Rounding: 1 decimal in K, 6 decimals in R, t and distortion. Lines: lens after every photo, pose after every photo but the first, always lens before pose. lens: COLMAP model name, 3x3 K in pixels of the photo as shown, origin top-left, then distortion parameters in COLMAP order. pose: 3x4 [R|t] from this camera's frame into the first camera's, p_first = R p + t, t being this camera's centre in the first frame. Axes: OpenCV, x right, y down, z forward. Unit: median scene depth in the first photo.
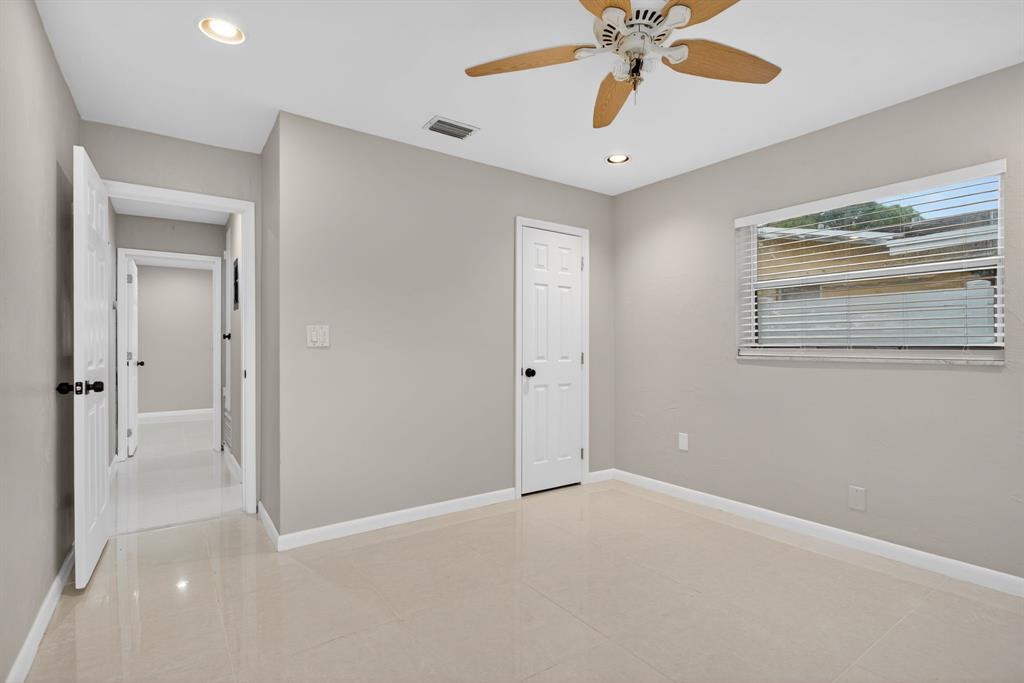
lens RADIAL K [[486.9, 0, 509.8], [0, 486.9, 342.1], [0, 0, 1]] dist [-0.002980, 0.000341]
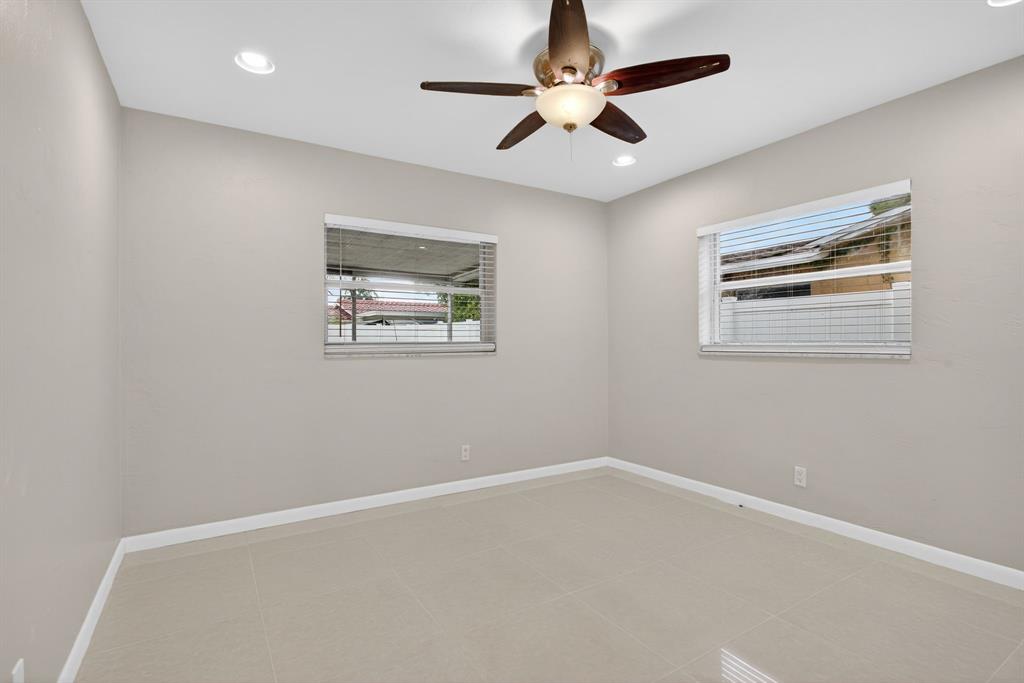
lens RADIAL K [[486.9, 0, 509.8], [0, 486.9, 342.1], [0, 0, 1]] dist [-0.002980, 0.000341]
pose [[0.998111, -0.000485, -0.061434, 0.070293], [0.000961, 0.999970, 0.007719, -0.000903], [0.061429, -0.007764, 0.998081, -0.096710]]
